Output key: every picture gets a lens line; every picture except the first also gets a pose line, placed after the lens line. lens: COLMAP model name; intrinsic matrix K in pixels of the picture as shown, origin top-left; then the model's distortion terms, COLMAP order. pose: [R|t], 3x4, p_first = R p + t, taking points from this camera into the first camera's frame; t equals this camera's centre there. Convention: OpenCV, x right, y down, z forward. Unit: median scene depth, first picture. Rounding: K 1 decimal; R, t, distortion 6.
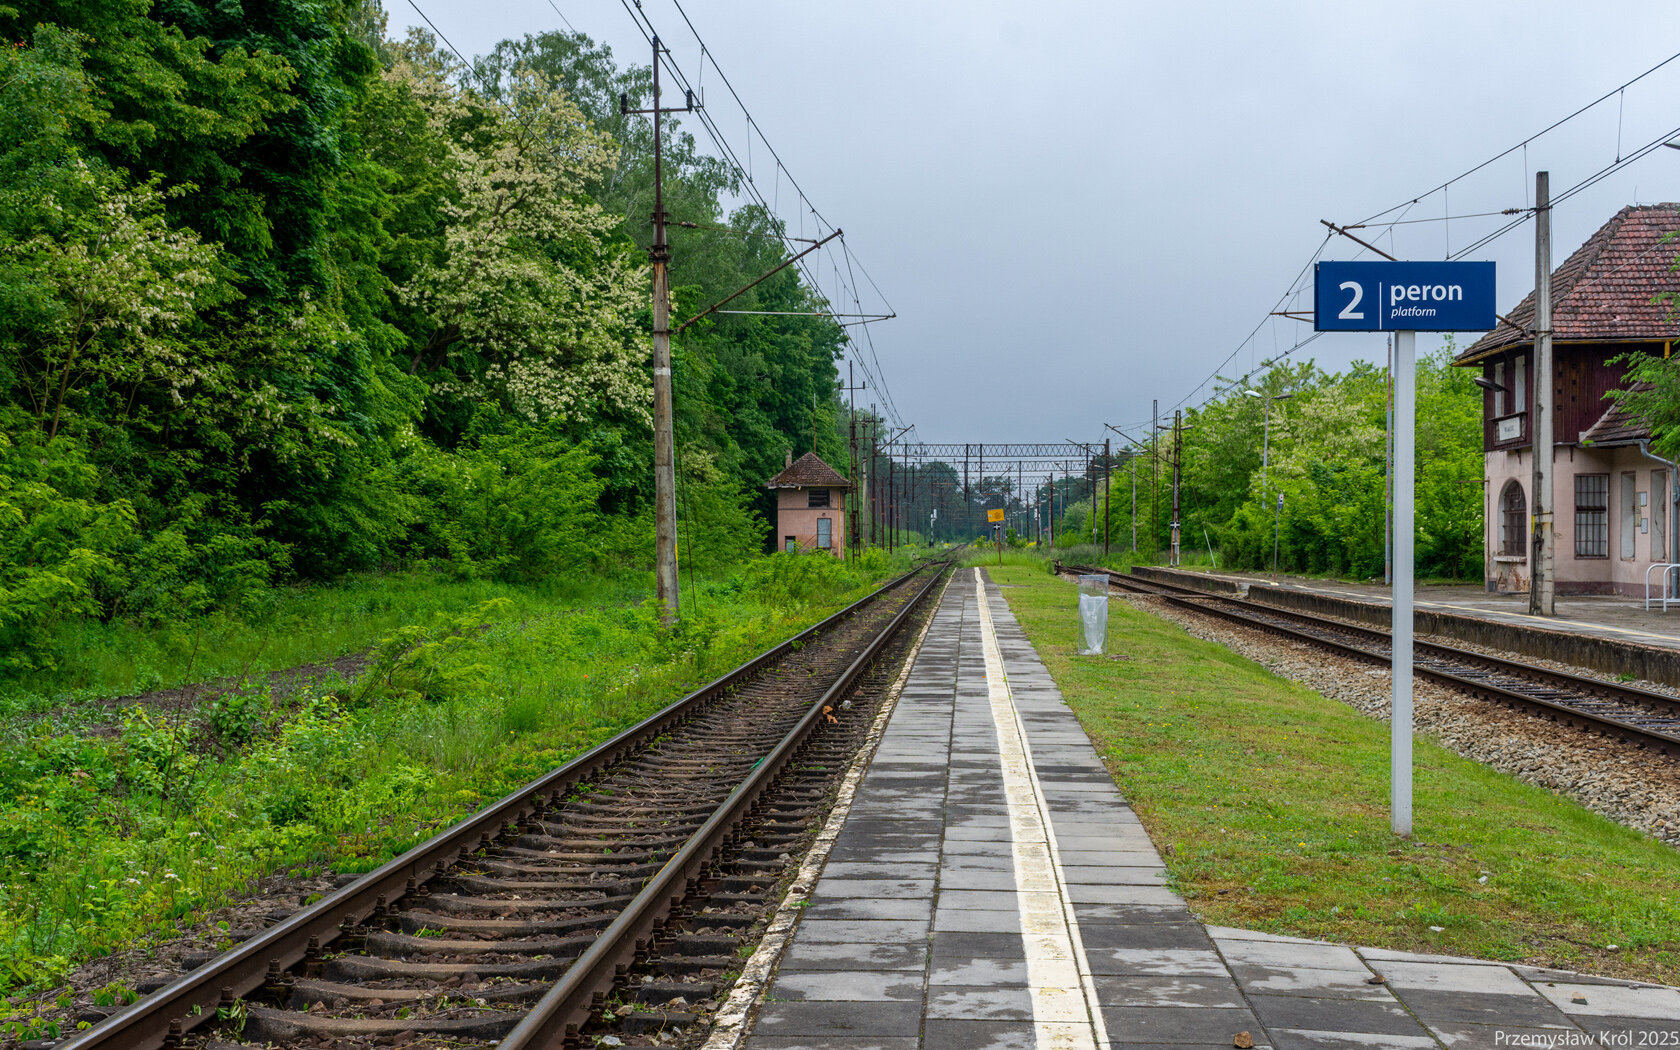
lens RADIAL K [[2580.7, 0, 840.0], [0, 2580.7, 525.0], [0, 0, 1]] dist [0.000659, -0.003053]
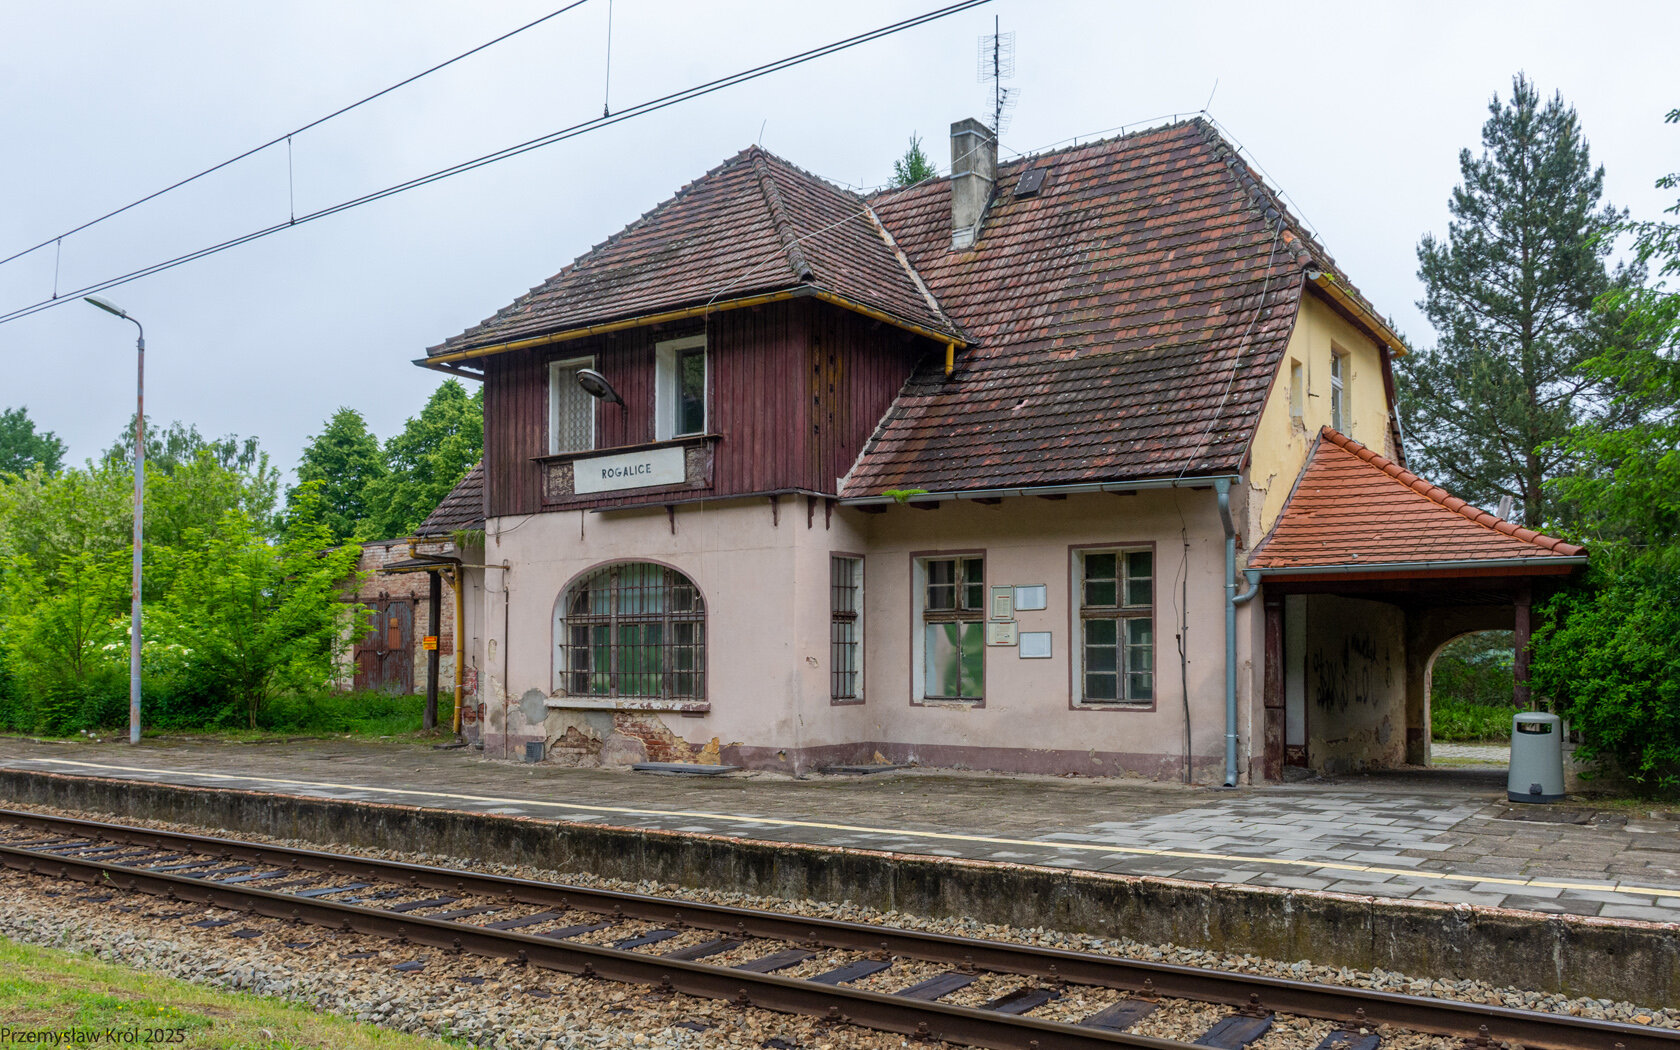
lens RADIAL K [[1360.0, 0, 835.7], [0, 1360.0, 591.7], [0, 0, 1]] dist [0.010223, 0.002920]
pose [[0.537052, 0.043046, 0.842450, 0.036996], [-0.004951, 0.998841, -0.047881, 0.002825], [-0.843535, 0.021543, 0.536642, 0.811939]]
